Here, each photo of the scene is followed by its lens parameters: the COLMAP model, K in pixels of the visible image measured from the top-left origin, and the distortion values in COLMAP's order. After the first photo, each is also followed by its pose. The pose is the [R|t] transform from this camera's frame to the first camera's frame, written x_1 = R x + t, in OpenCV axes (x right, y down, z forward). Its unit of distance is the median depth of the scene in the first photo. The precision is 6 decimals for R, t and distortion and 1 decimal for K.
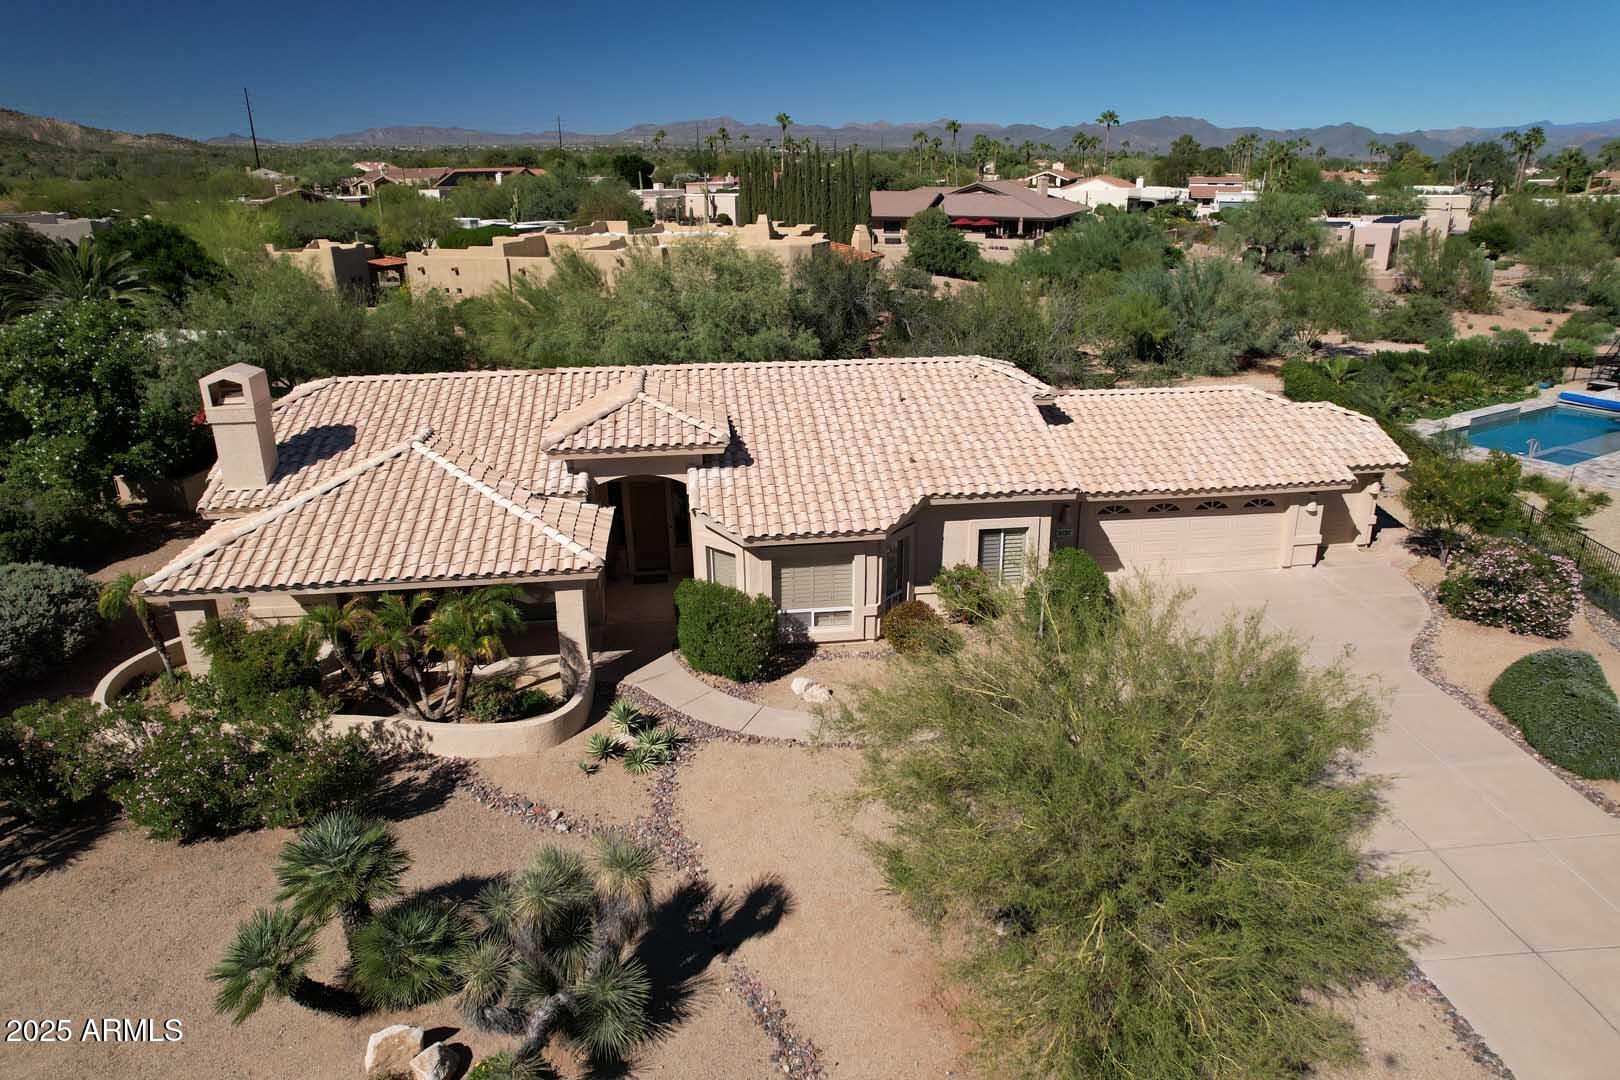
lens RADIAL K [[1042.3, 0, 810.3], [0, 1042.3, 533.1], [0, 0, 1]] dist [-0.069824, 0.057545]
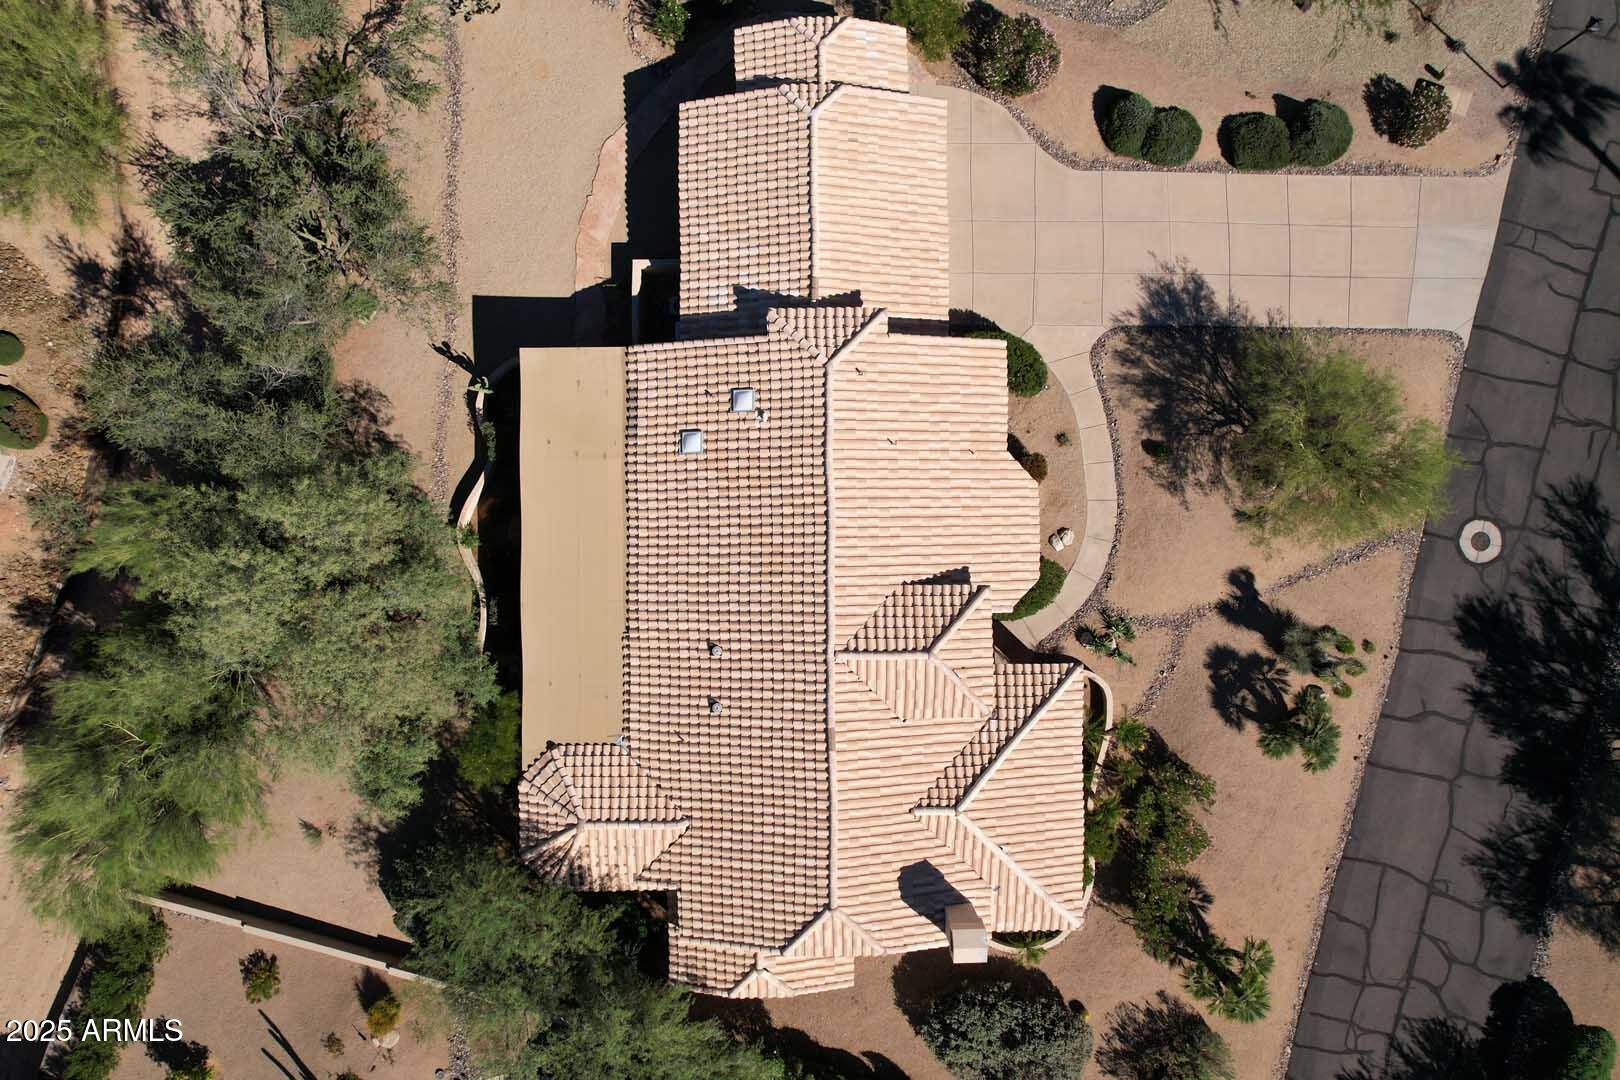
lens RADIAL K [[1042.3, 0, 806.9], [0, 1042.3, 535.3], [0, 0, 1]] dist [-0.069824, 0.057545]
pose [[0.110357, -0.993892, 0.000233, -0.036228], [0.336638, 0.037599, 0.940883, -1.441254], [-0.935145, -0.103754, 0.338732, 0.733907]]
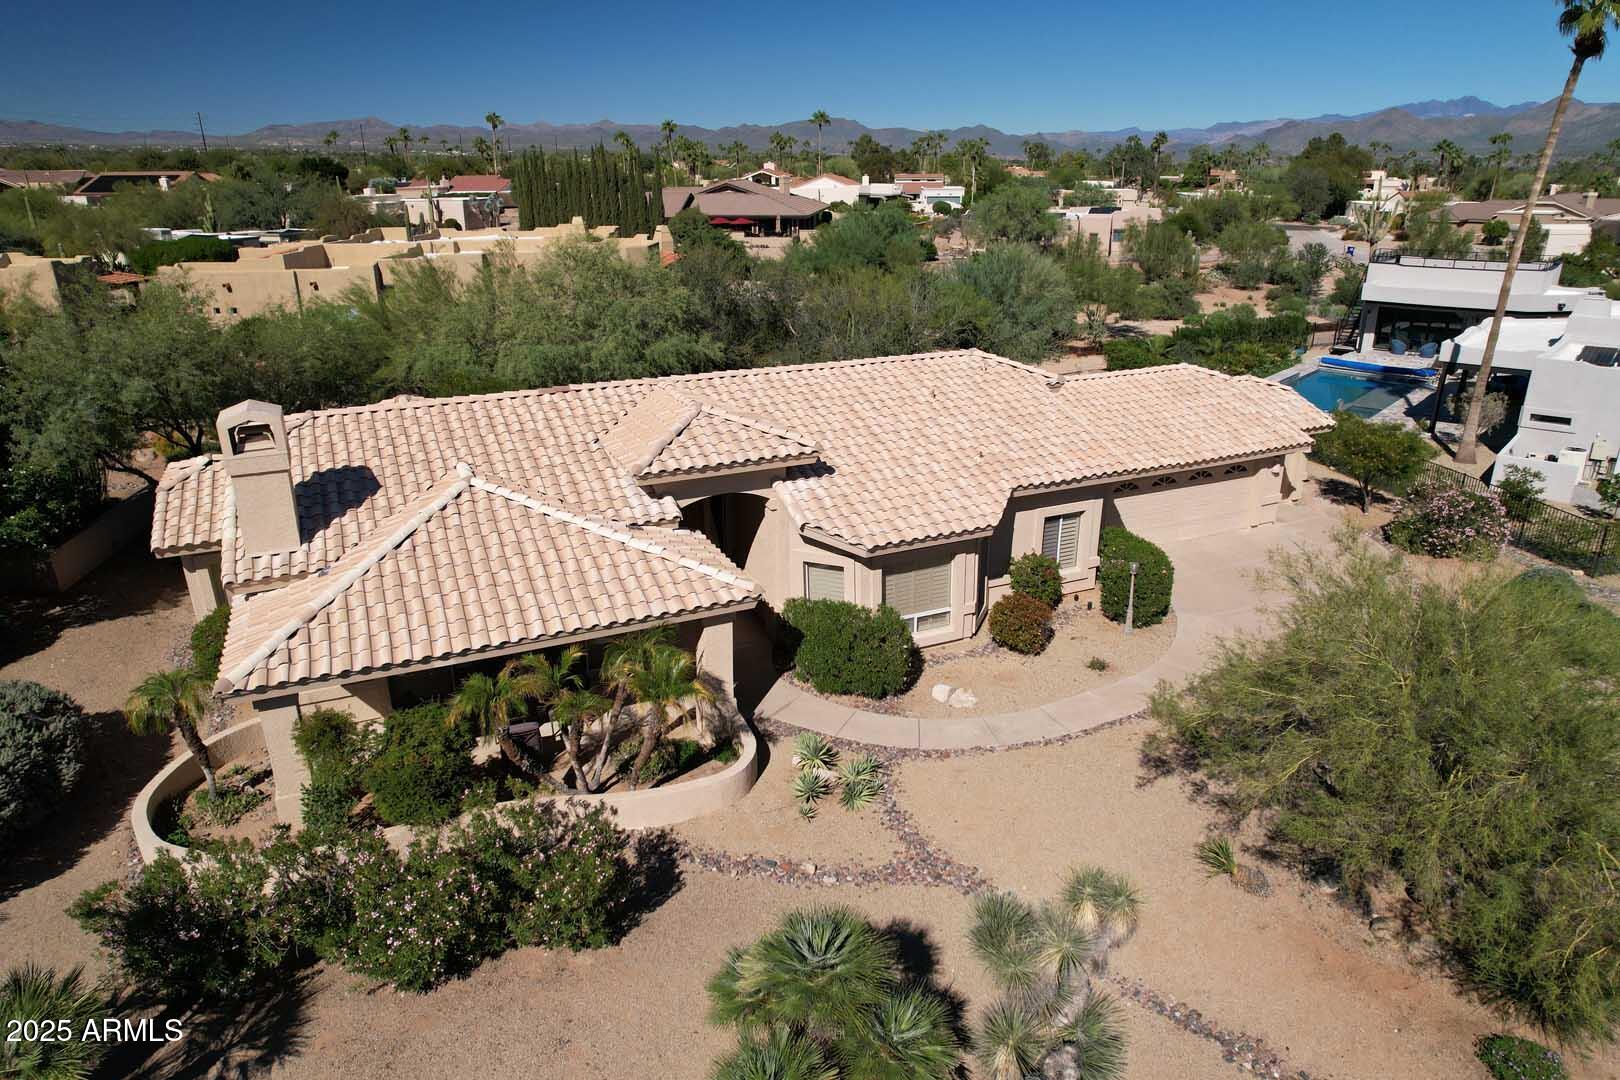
lens RADIAL K [[1042.3, 0, 809.4], [0, 1042.3, 531.9], [0, 0, 1]] dist [-0.069824, 0.057545]
pose [[0.954236, -0.099594, 0.281984, -0.351209], [0.100144, 0.994894, 0.012499, -0.025481], [-0.281789, 0.016312, 0.959338, 0.087458]]
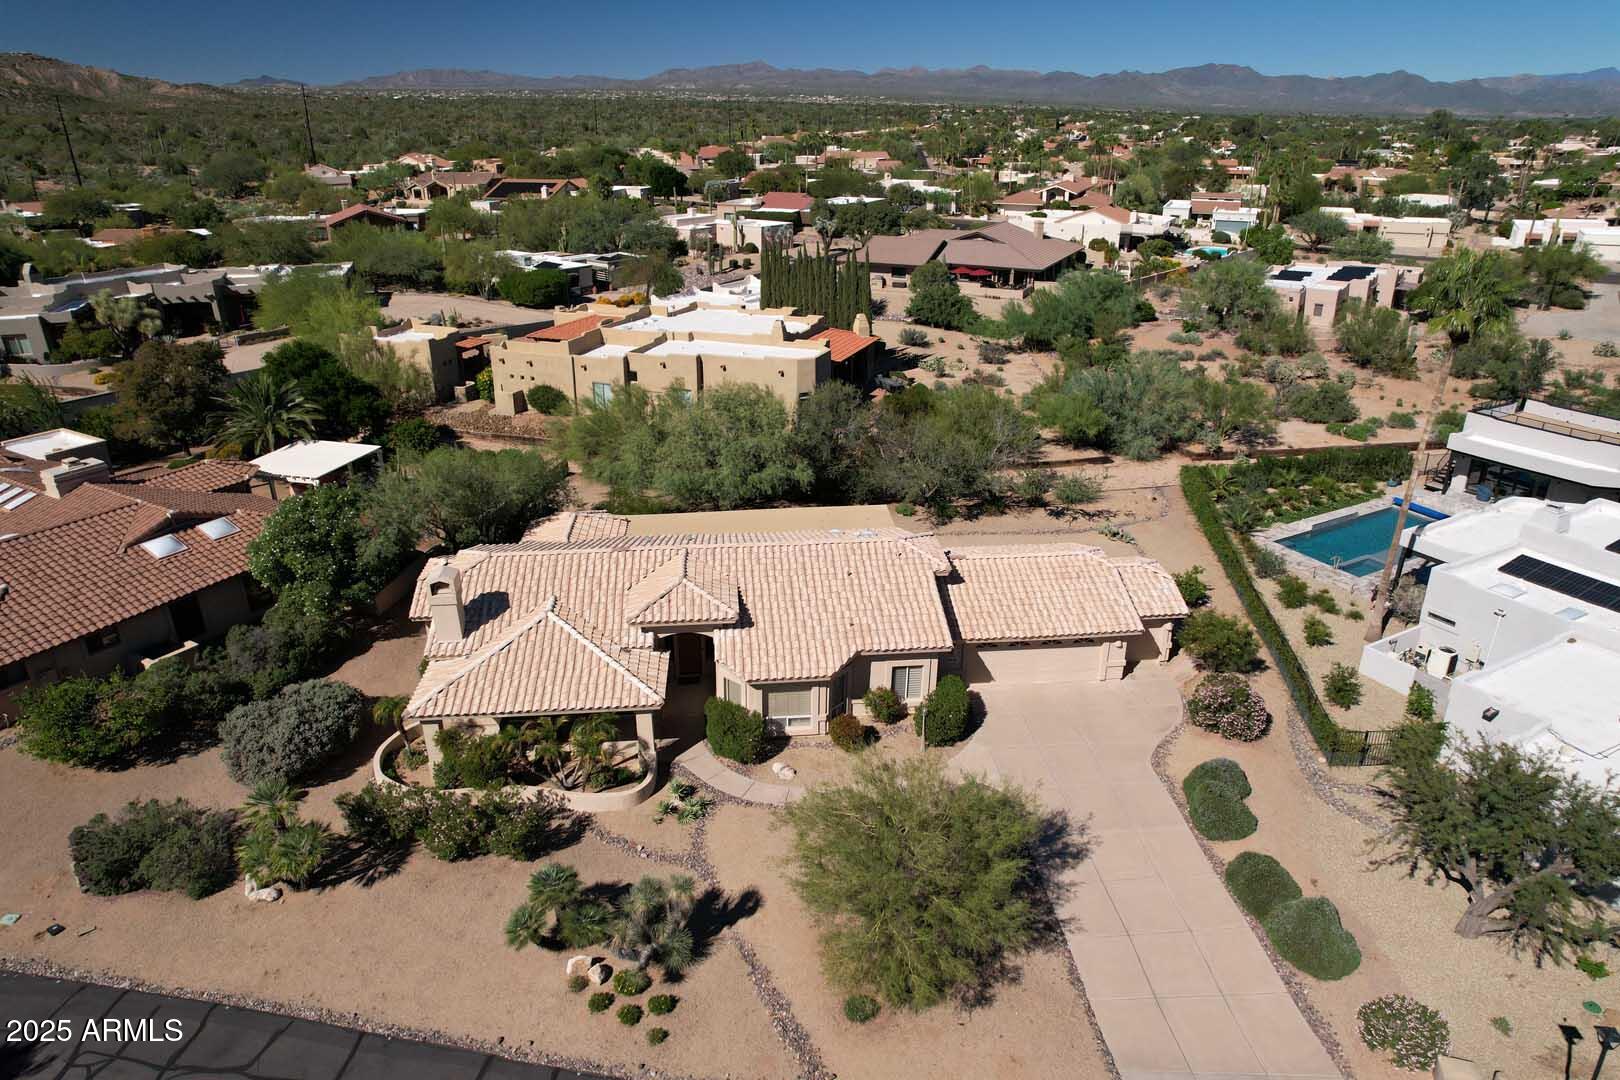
lens RADIAL K [[1042.3, 0, 808.4], [0, 1042.3, 539.8], [0, 0, 1]] dist [-0.069824, 0.057545]
pose [[0.999474, 0.015969, -0.028243, 0.075045], [-0.014409, 0.998404, 0.054603, -0.291112], [0.029070, -0.054168, 0.998109, -0.619102]]
